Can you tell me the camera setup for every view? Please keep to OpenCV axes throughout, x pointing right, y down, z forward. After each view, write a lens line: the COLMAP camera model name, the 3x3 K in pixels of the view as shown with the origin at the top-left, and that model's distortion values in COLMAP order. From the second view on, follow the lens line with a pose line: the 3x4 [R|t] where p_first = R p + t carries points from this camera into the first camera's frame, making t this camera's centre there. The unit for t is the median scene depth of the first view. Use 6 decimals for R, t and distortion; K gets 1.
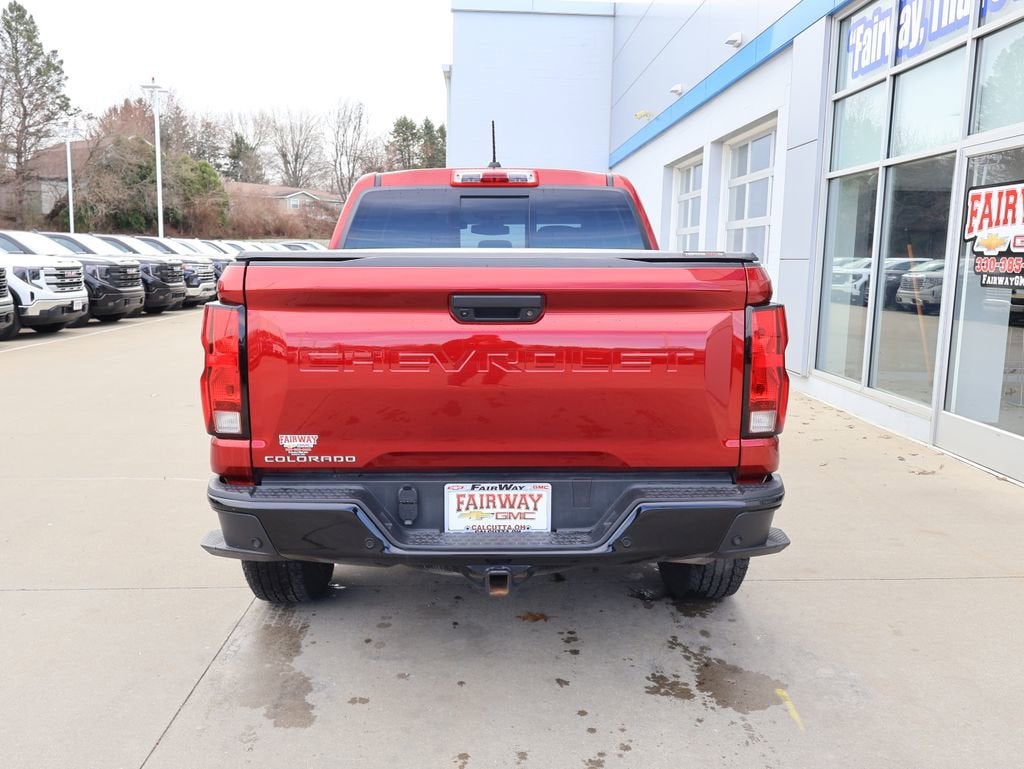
lens RADIAL K [[894.6, 0, 506.6], [0, 894.6, 385.0], [0, 0, 1]] dist [0.005810, 0.000451]
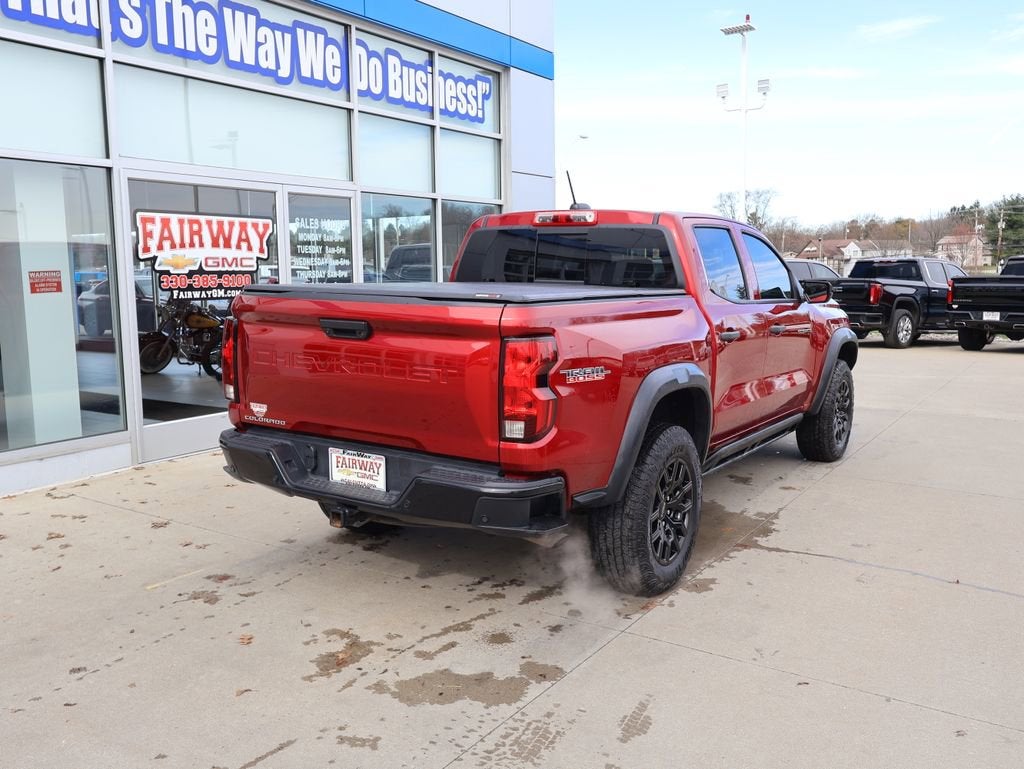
lens RADIAL K [[894.6, 0, 506.6], [0, 894.6, 385.0], [0, 0, 1]] dist [0.005810, 0.000451]
pose [[-0.822938, -0.086000, 0.561585, -0.437758], [0.073545, 0.964034, 0.255402, -0.255839], [-0.563351, 0.251482, -0.787015, 1.618872]]
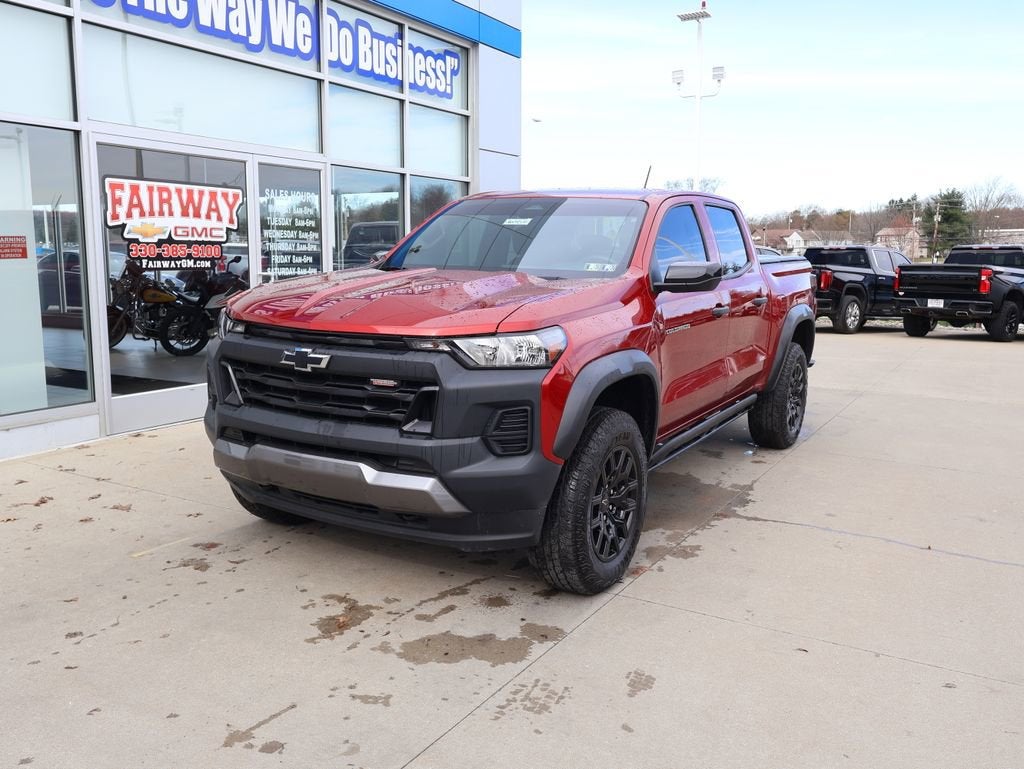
lens RADIAL K [[894.6, 0, 506.6], [0, 894.6, 385.0], [0, 0, 1]] dist [0.005810, 0.000451]
pose [[-0.854023, -0.102495, 0.510038, -0.411918], [0.049359, 0.960014, 0.275567, -0.247202], [-0.517888, 0.260515, -0.814815, 1.643953]]
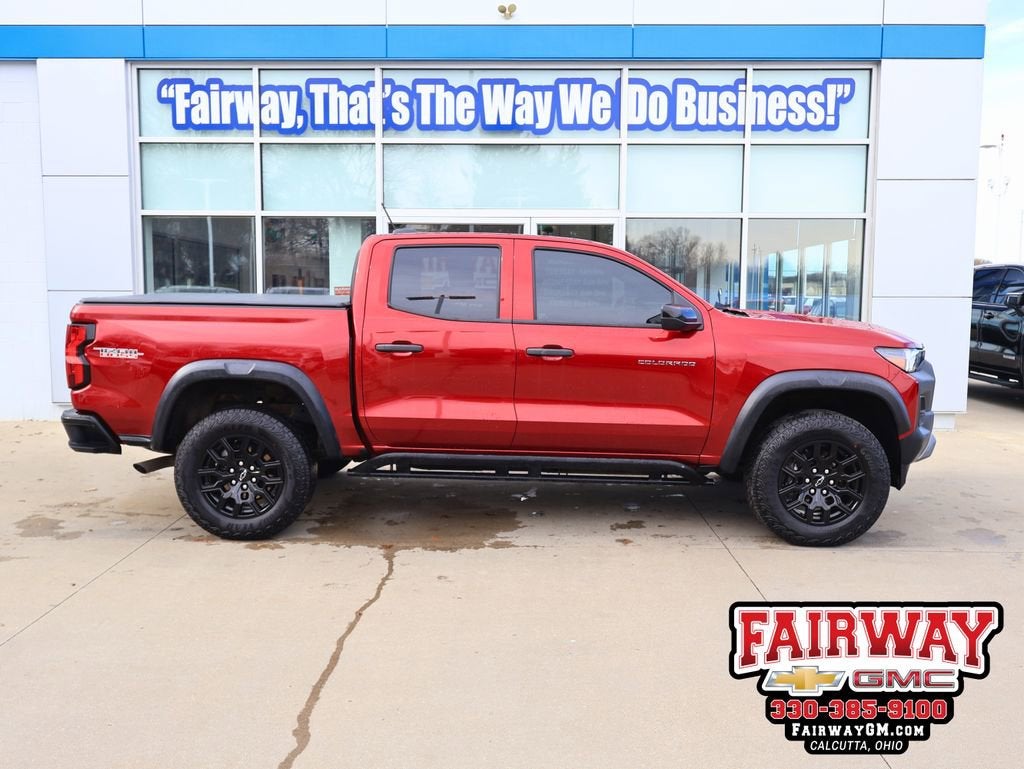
lens RADIAL K [[900.3, 0, 515.8], [0, 900.3, 383.5], [0, 0, 1]] dist [-0.001629, -0.001373]
pose [[0.042777, -0.119524, 0.991909, -0.981257], [0.136071, 0.984264, 0.112734, -0.131728], [-0.989775, 0.130148, 0.058367, 0.737904]]
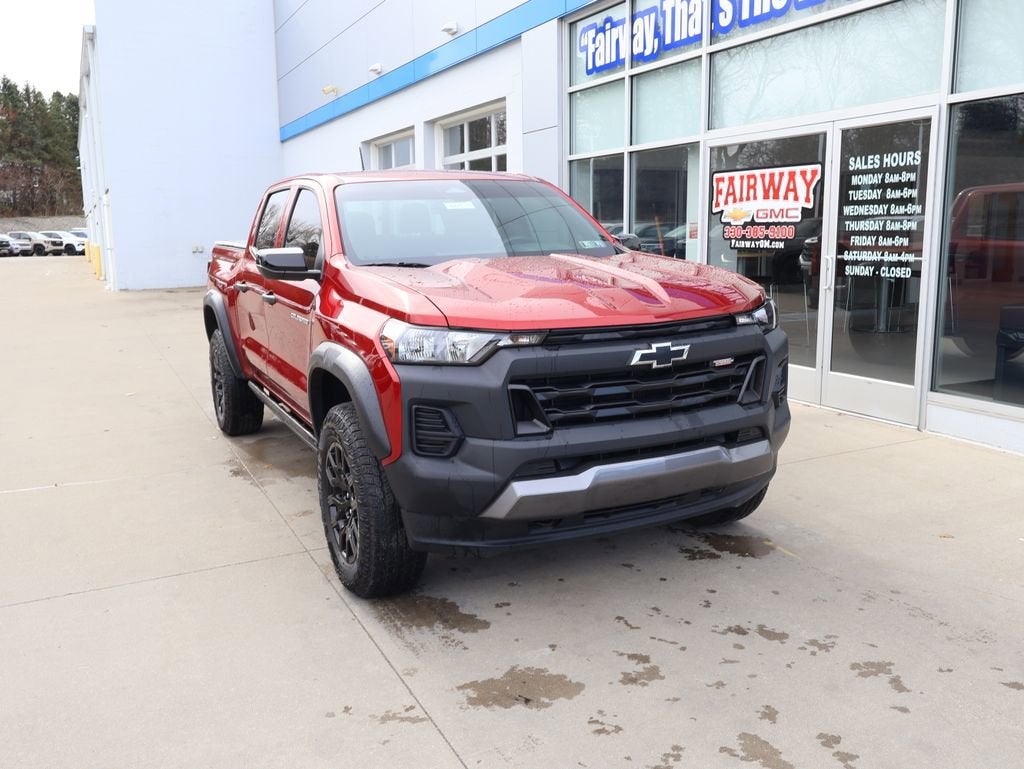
lens RADIAL K [[913.9, 0, 510.7], [0, 913.9, 383.0], [0, 0, 1]] dist [0.009211, -0.000071]
pose [[0.913321, -0.098510, 0.395147, -0.287270], [0.088274, 0.995122, 0.044051, -0.004348], [-0.397559, -0.005352, 0.917561, -0.077775]]
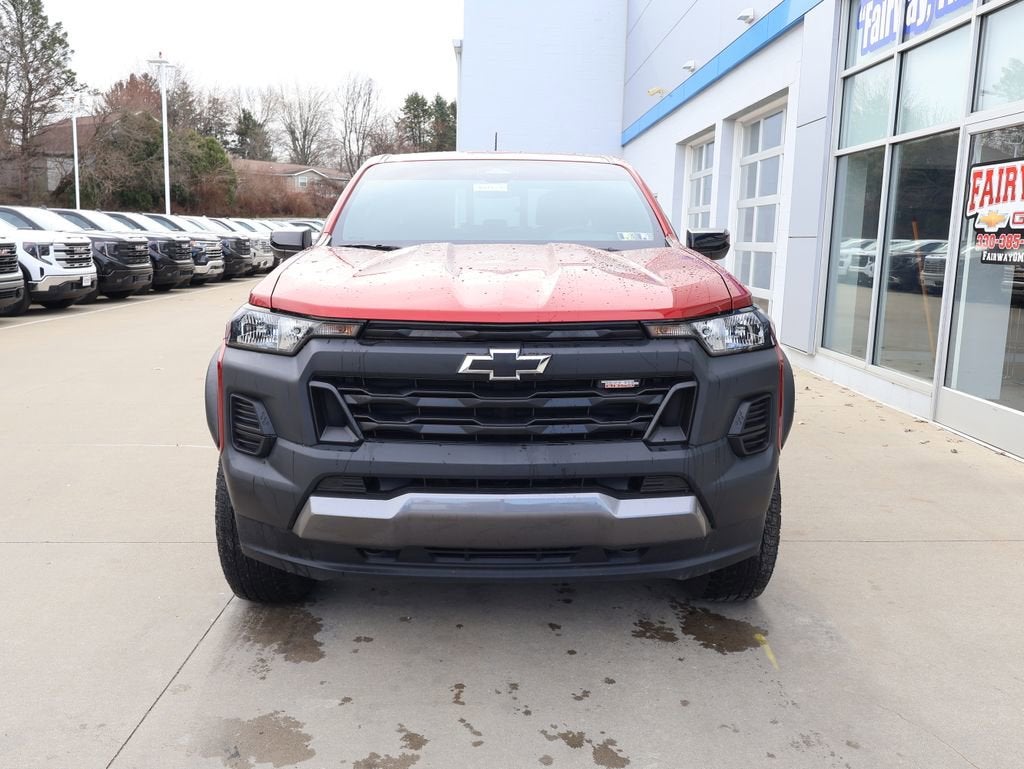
lens RADIAL K [[914.2, 0, 504.5], [0, 914.2, 382.1], [0, 0, 1]] dist [0.006253, 0.001510]
pose [[0.999867, 0.007201, -0.014631, 0.008029], [-0.006984, 0.999866, 0.014809, 0.012348], [0.014736, -0.014704, 0.999783, -0.040556]]
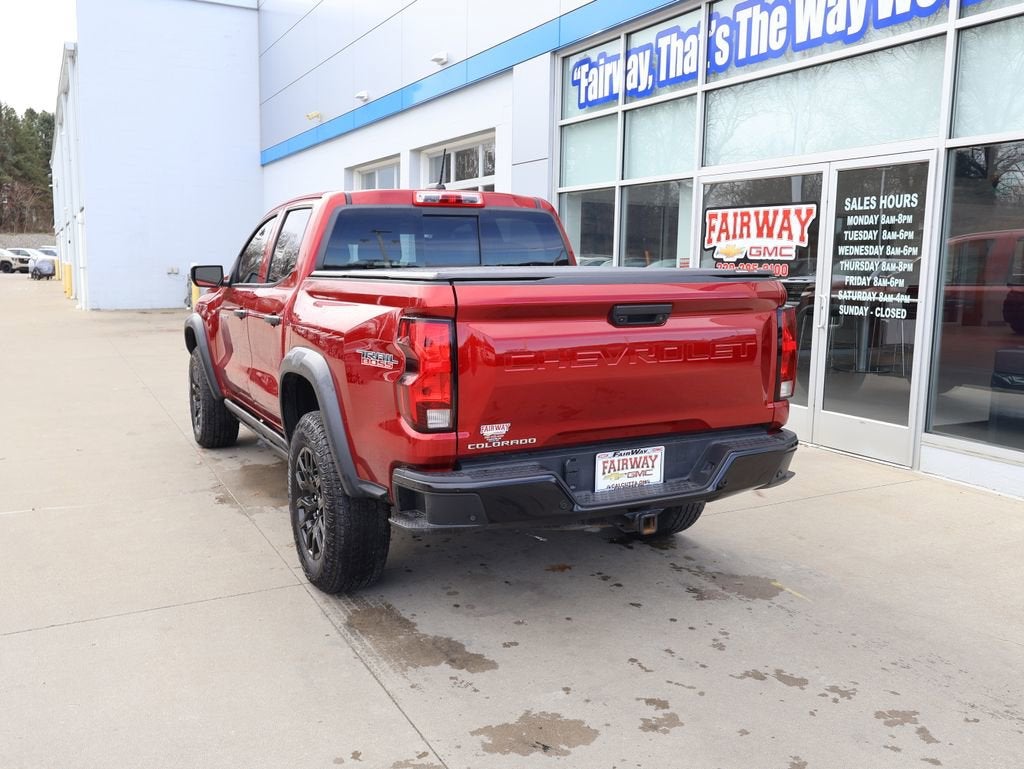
lens RADIAL K [[912.4, 0, 513.1], [0, 912.4, 386.5], [0, 0, 1]] dist [0.008483, -0.001406]
pose [[0.900198, -0.064003, 0.430752, -0.305868], [0.062800, 0.997881, 0.017029, -0.006139], [-0.430929, 0.011721, 0.902310, -0.050984]]
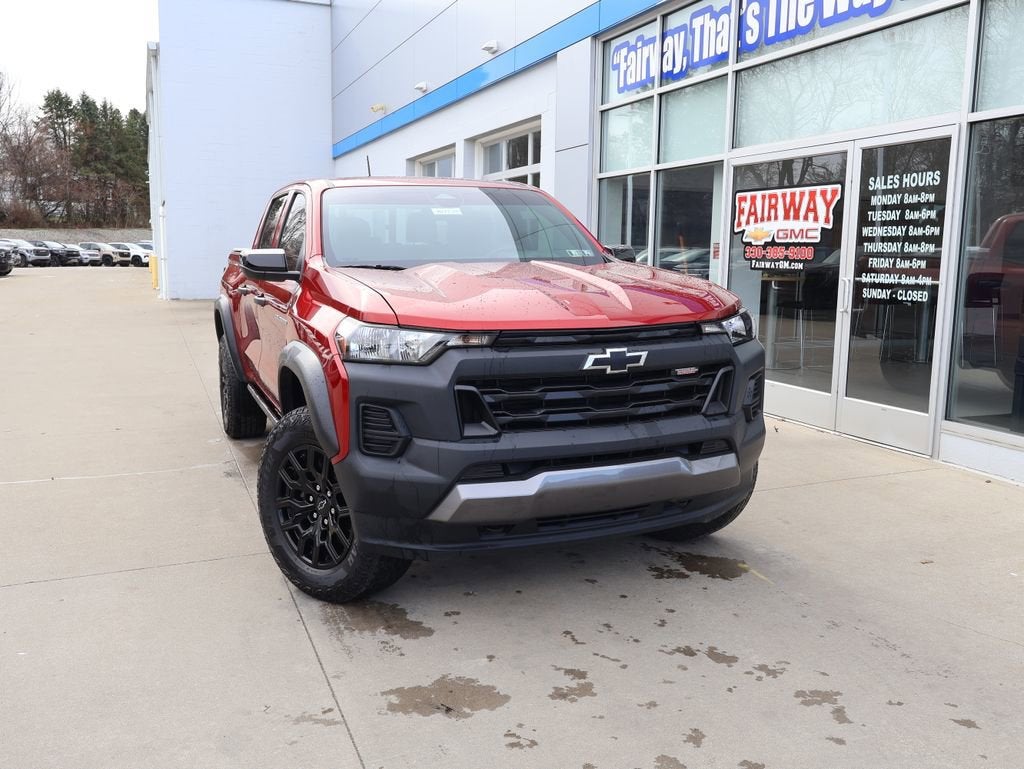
lens RADIAL K [[914.3, 0, 512.0], [0, 914.3, 384.5], [0, 0, 1]] dist [0.006373, 0.005133]
pose [[0.937830, -0.055753, 0.342587, -0.227521], [0.053551, 0.998439, 0.015893, 0.012328], [-0.342938, 0.003441, 0.939352, -0.089517]]
